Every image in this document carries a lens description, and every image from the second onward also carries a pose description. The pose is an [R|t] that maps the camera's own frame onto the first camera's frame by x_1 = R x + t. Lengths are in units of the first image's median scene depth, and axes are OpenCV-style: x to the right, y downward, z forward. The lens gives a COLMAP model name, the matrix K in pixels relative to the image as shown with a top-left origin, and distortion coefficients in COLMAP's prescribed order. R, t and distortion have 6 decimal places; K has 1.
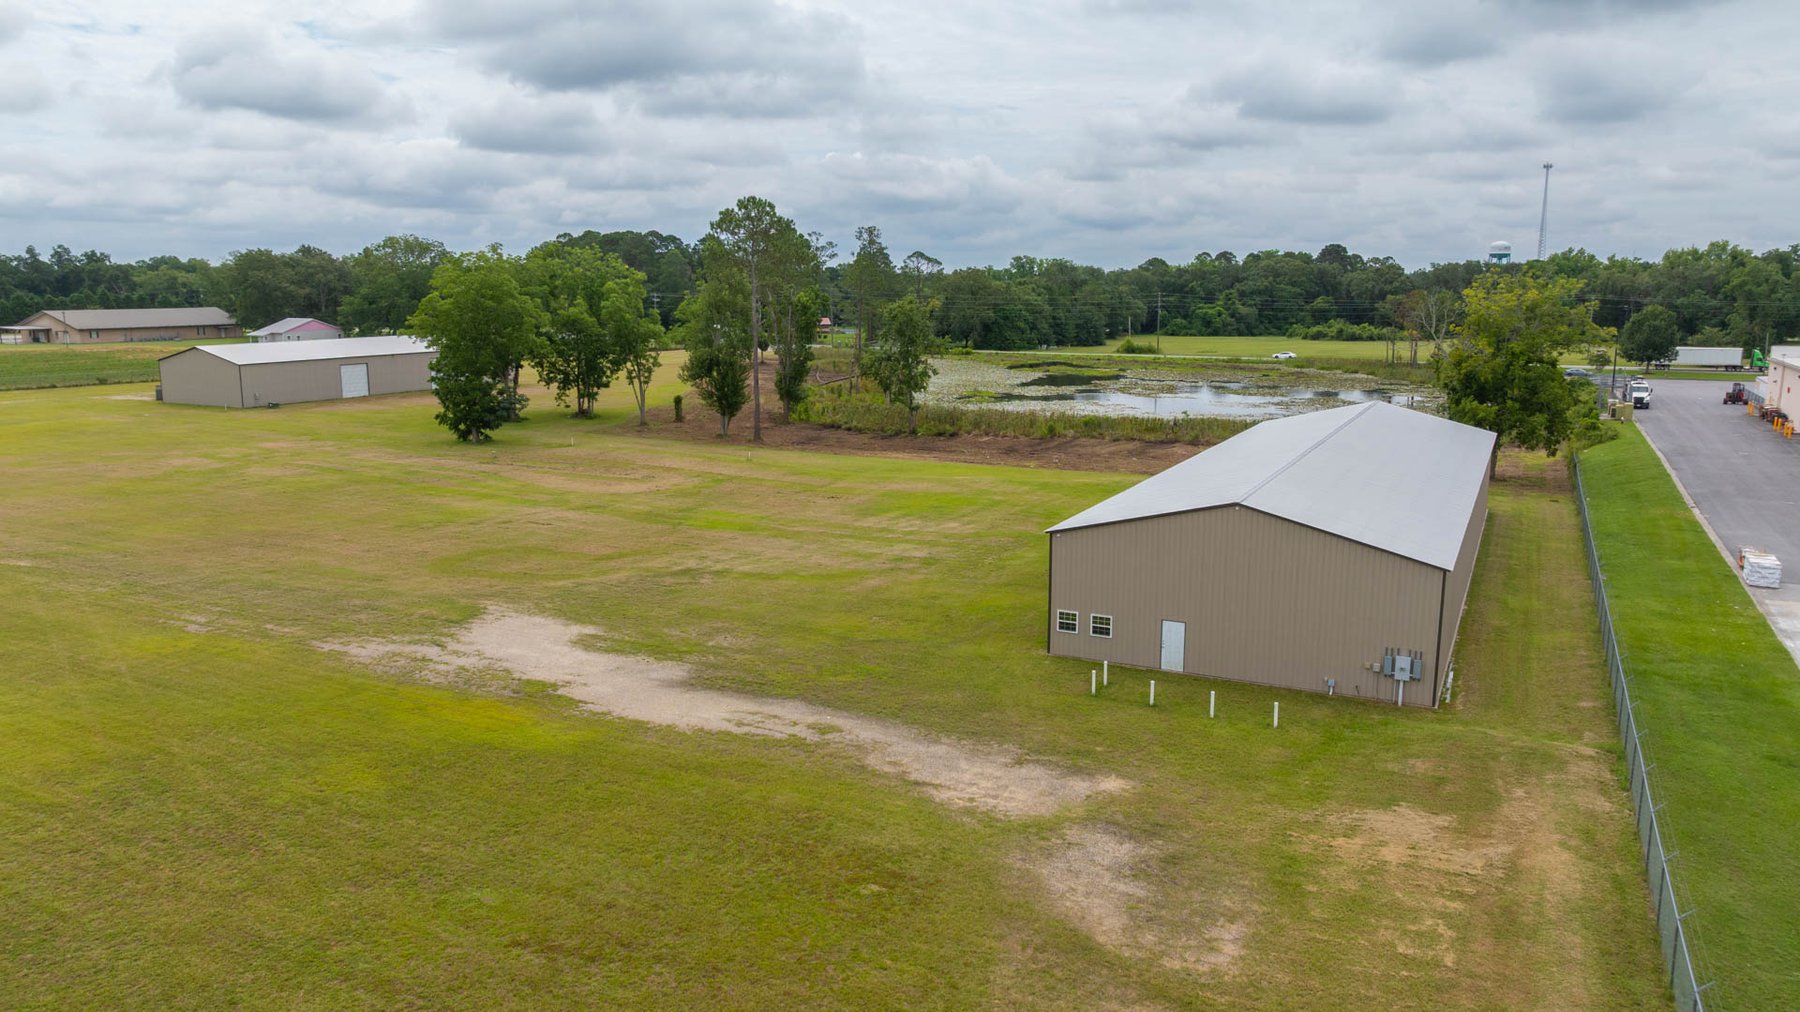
lens RADIAL K [[1262.5, 0, 910.3], [0, 1262.5, 506.9], [0, 0, 1]] dist [-0.021209, 0.007351]
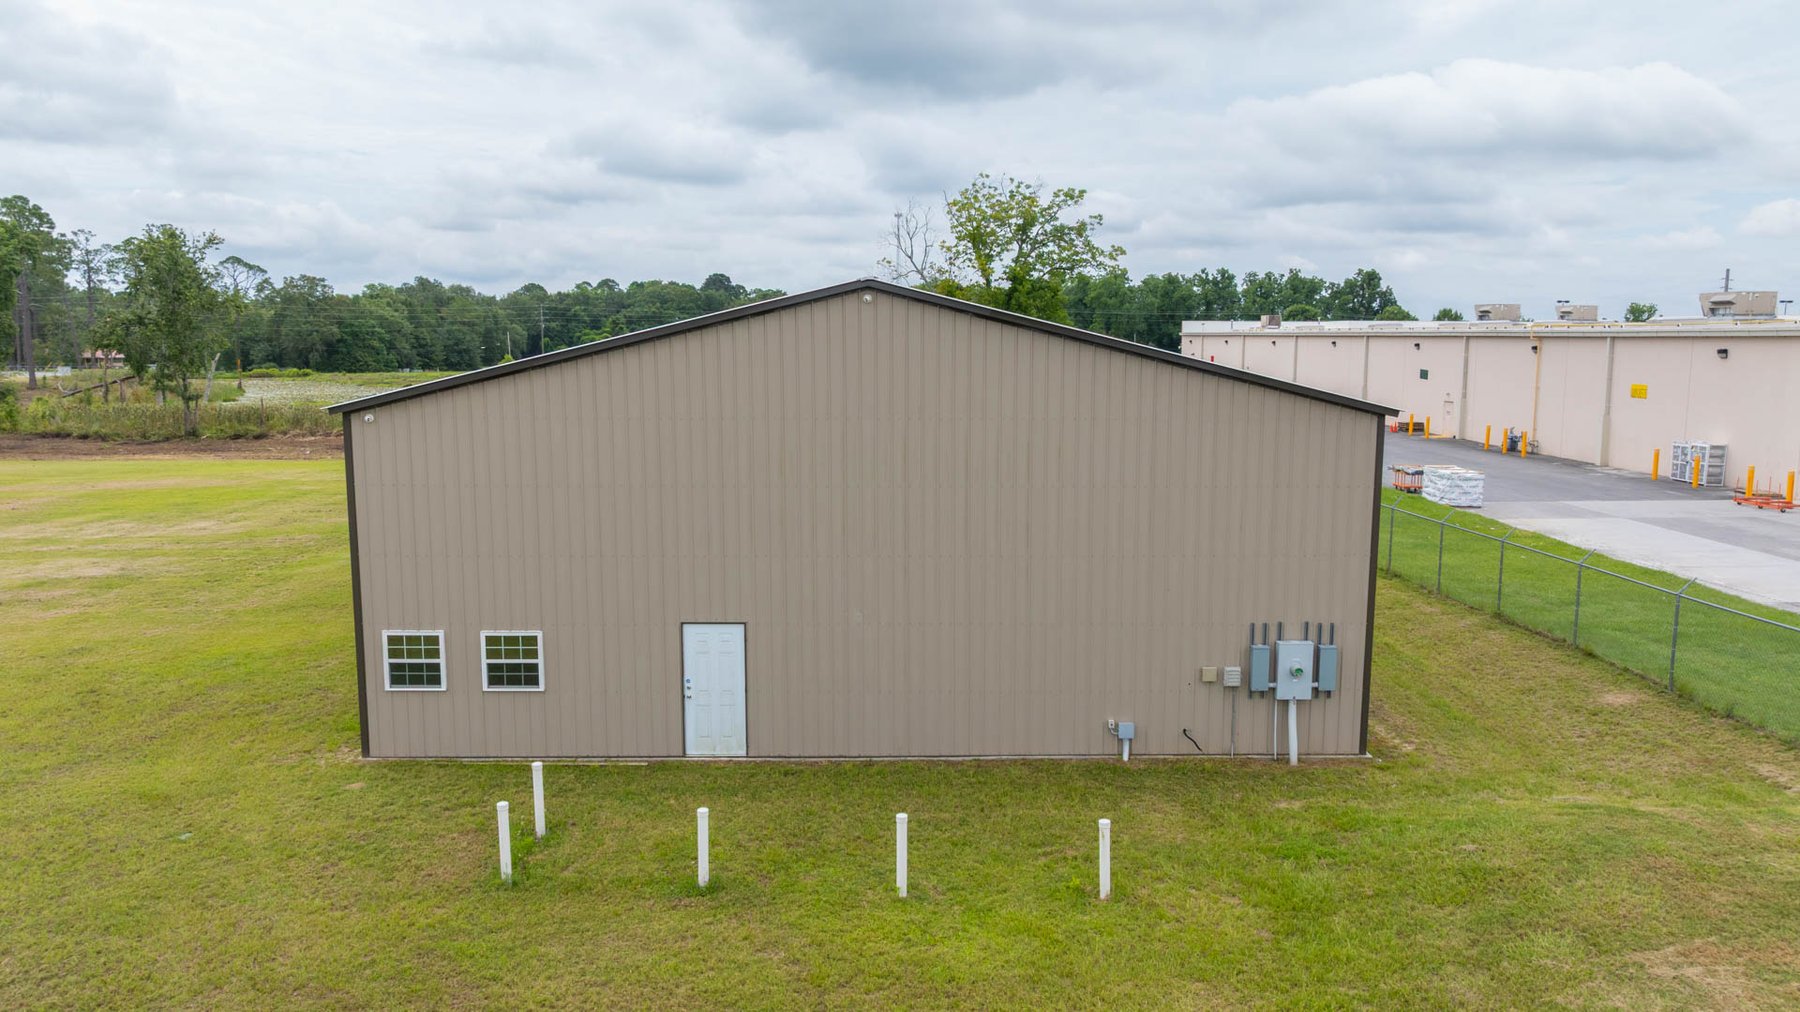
lens RADIAL K [[1262.5, 0, 910.3], [0, 1262.5, 506.9], [0, 0, 1]] dist [-0.021209, 0.007351]
pose [[0.887393, -0.061927, 0.456836, 0.062305], [0.081325, 0.996425, -0.022900, 0.046776], [-0.453785, 0.057473, 0.889256, 0.430764]]
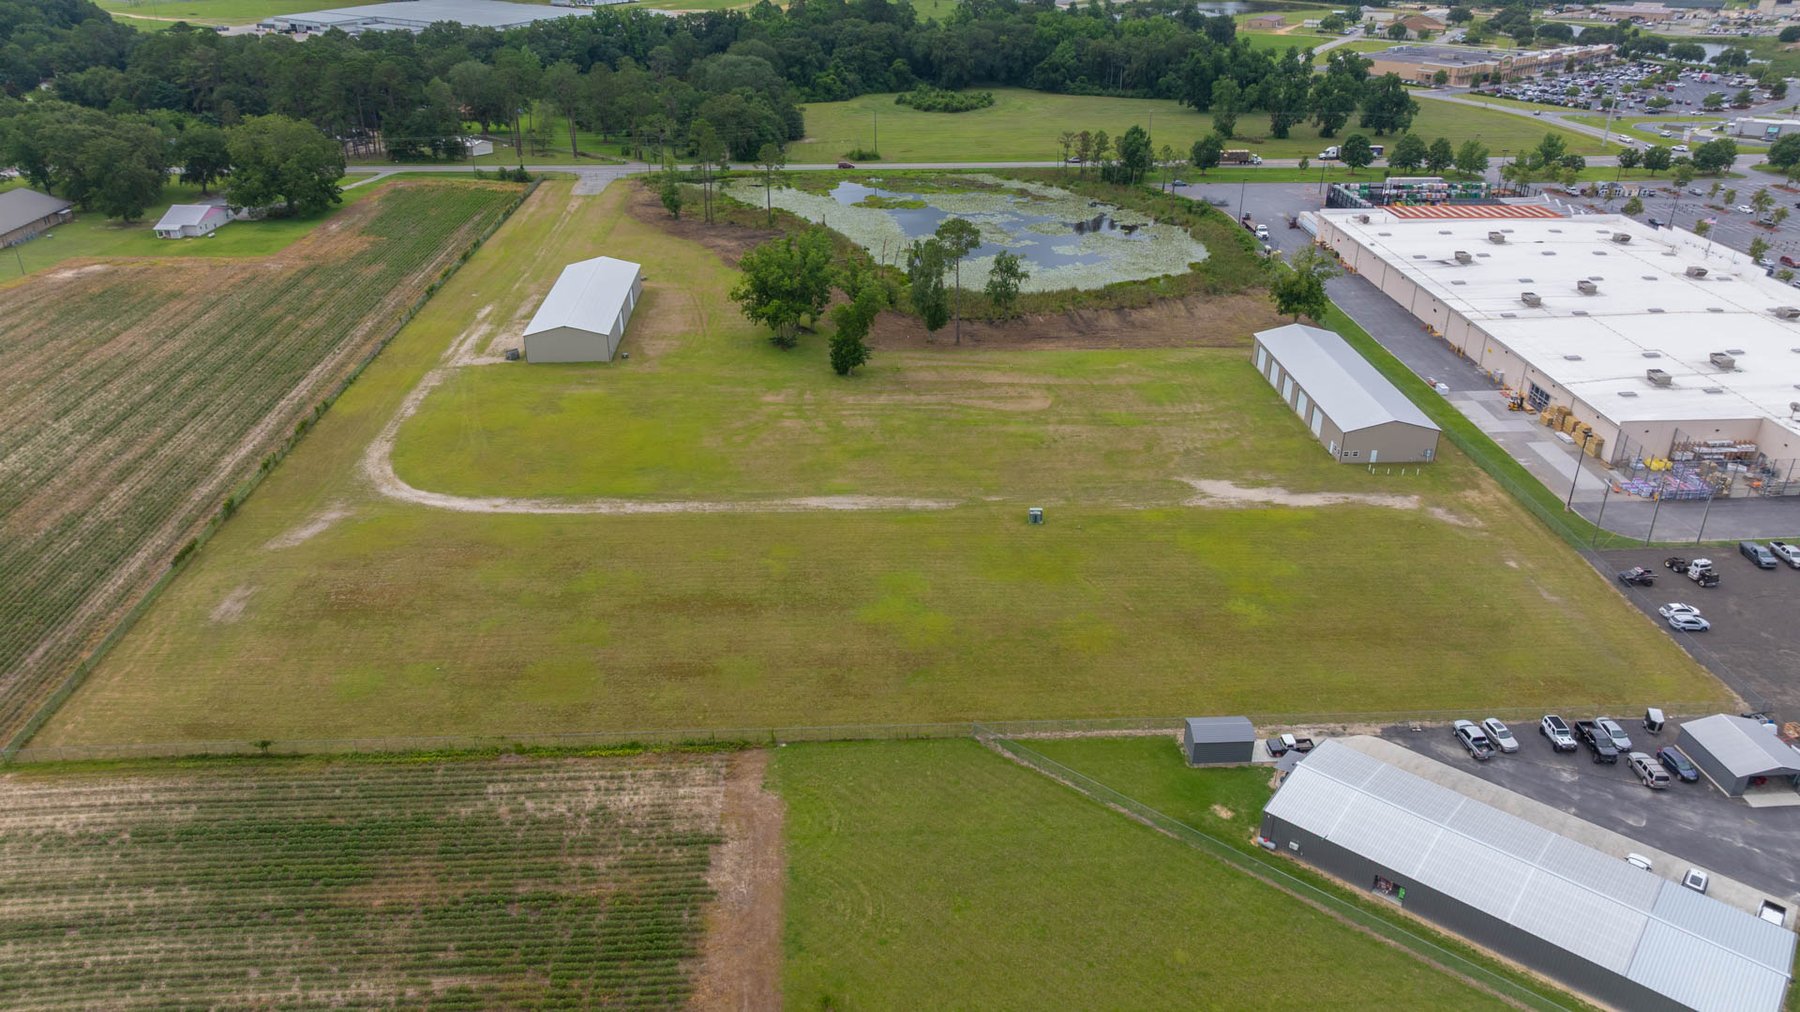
lens RADIAL K [[1262.5, 0, 910.3], [0, 1262.5, 506.9], [0, 0, 1]] dist [-0.021209, 0.007351]
pose [[0.866939, -0.221529, 0.446476, -1.897387], [0.083541, 0.947708, 0.308012, -0.716373], [-0.491362, -0.229729, 0.840112, -1.084621]]
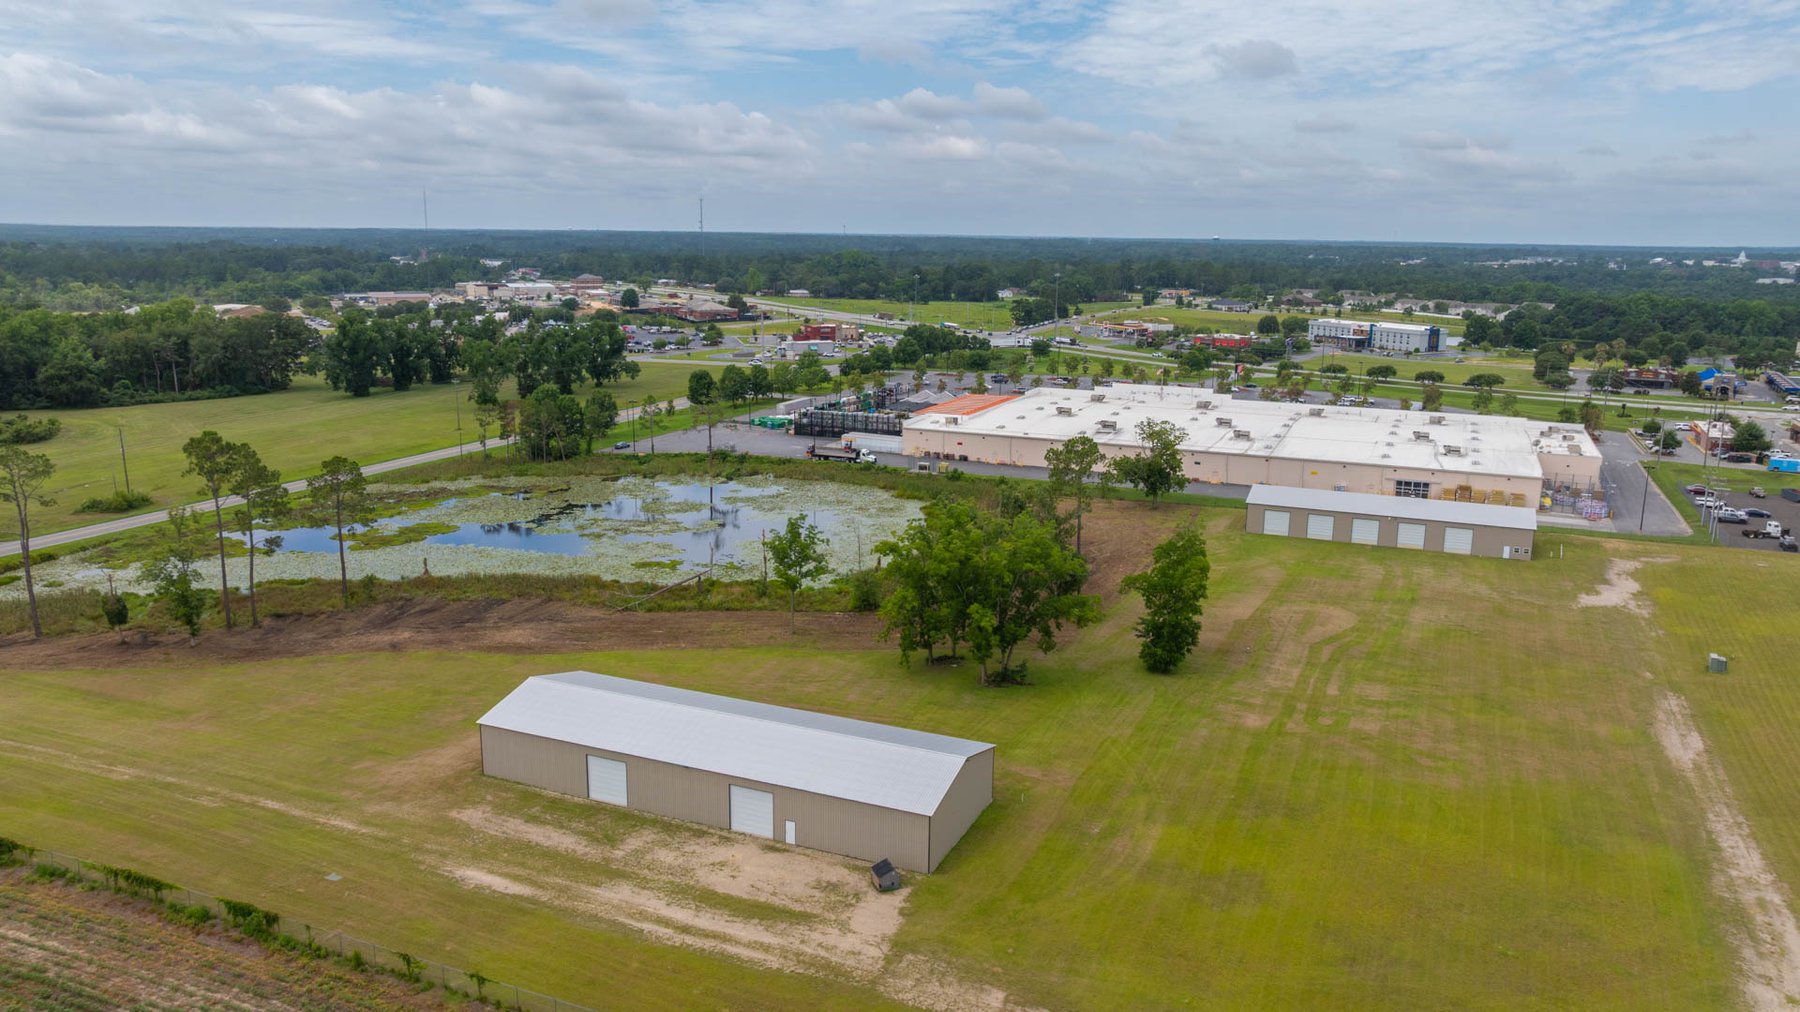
lens RADIAL K [[1262.5, 0, 910.3], [0, 1262.5, 506.9], [0, 0, 1]] dist [-0.021209, 0.007351]
pose [[-0.053843, -0.216593, 0.974776, -2.487111], [0.165016, 0.960840, 0.222611, -0.861144], [-0.984820, 0.172839, -0.015994, 2.059203]]
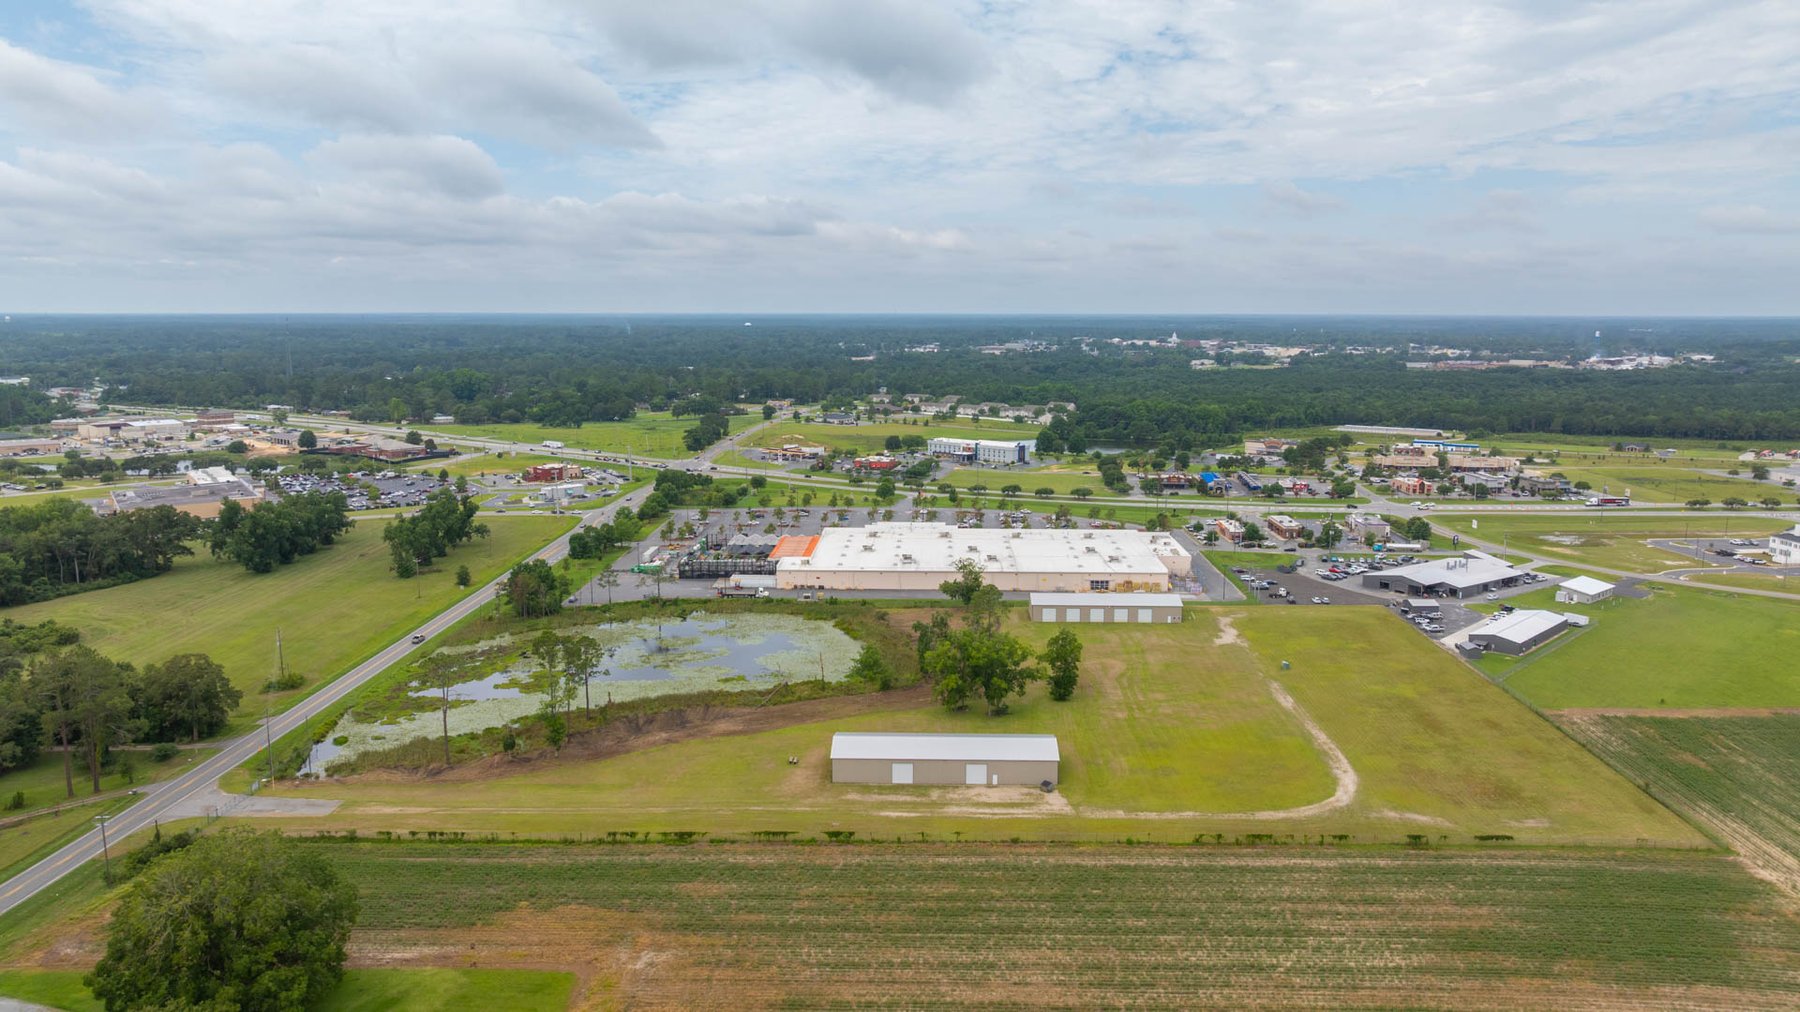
lens RADIAL K [[1262.5, 0, 910.3], [0, 1262.5, 506.9], [0, 0, 1]] dist [-0.021209, 0.007351]
pose [[-0.421440, -0.144350, 0.895294, -4.015164], [0.157987, 0.960466, 0.229227, -1.735510], [-0.892988, 0.238050, -0.381974, 3.562929]]
